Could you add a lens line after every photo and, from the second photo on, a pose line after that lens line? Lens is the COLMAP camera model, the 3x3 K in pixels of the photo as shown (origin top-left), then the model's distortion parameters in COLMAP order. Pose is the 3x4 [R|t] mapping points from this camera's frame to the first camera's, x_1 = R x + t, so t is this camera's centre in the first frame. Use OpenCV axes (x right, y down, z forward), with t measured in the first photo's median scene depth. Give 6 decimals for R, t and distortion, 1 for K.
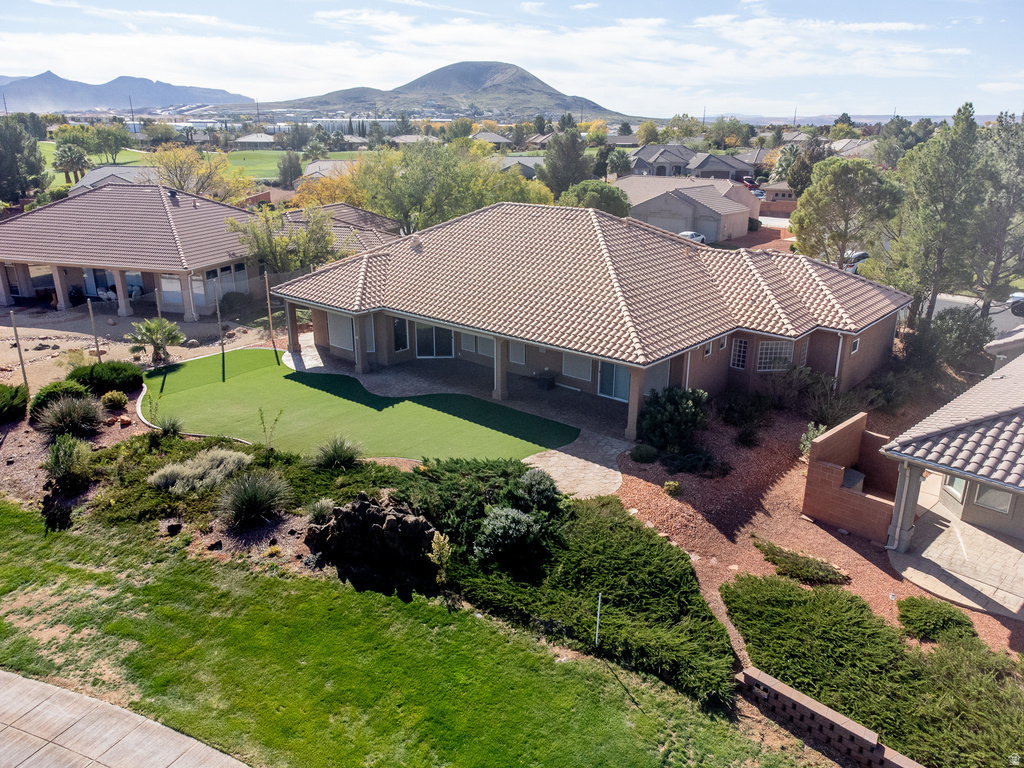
lens RADIAL K [[764.5, 0, 512.0], [0, 764.5, 384.0], [0, 0, 1]] dist [0.013929, 0.010787]
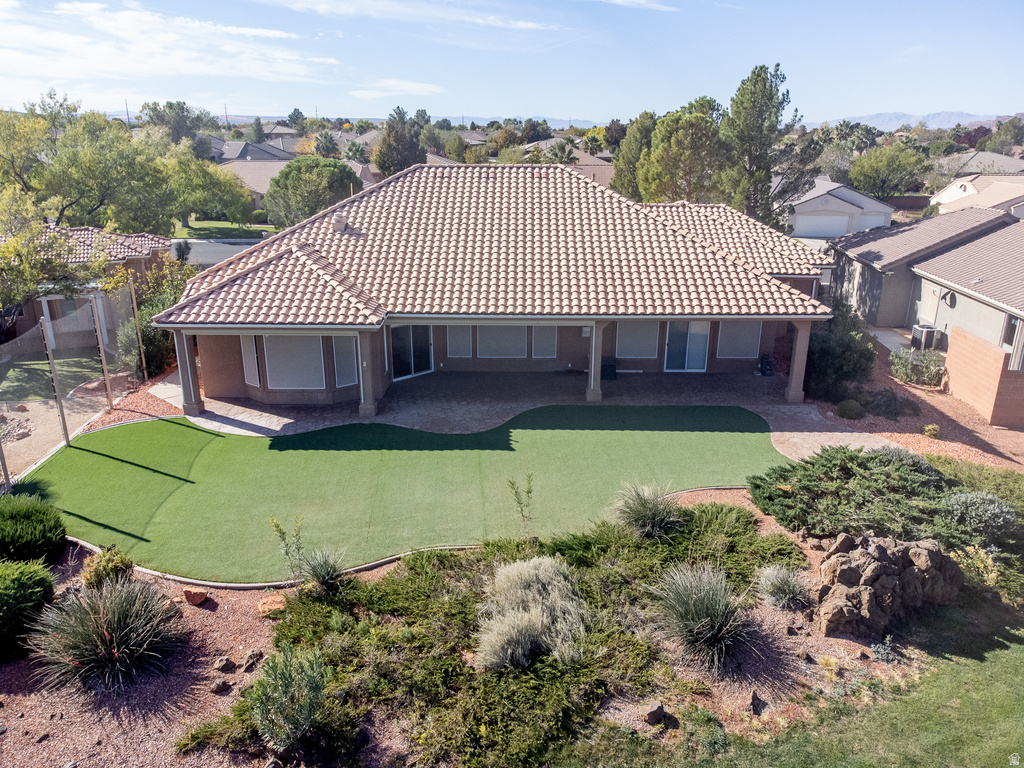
lens RADIAL K [[764.5, 0, 512.0], [0, 764.5, 384.0], [0, 0, 1]] dist [0.013929, 0.010787]
pose [[0.760626, -0.204272, 0.616215, -0.490246], [0.204290, 0.976298, 0.071472, -0.061018], [-0.616209, 0.071523, 0.784329, 0.375085]]
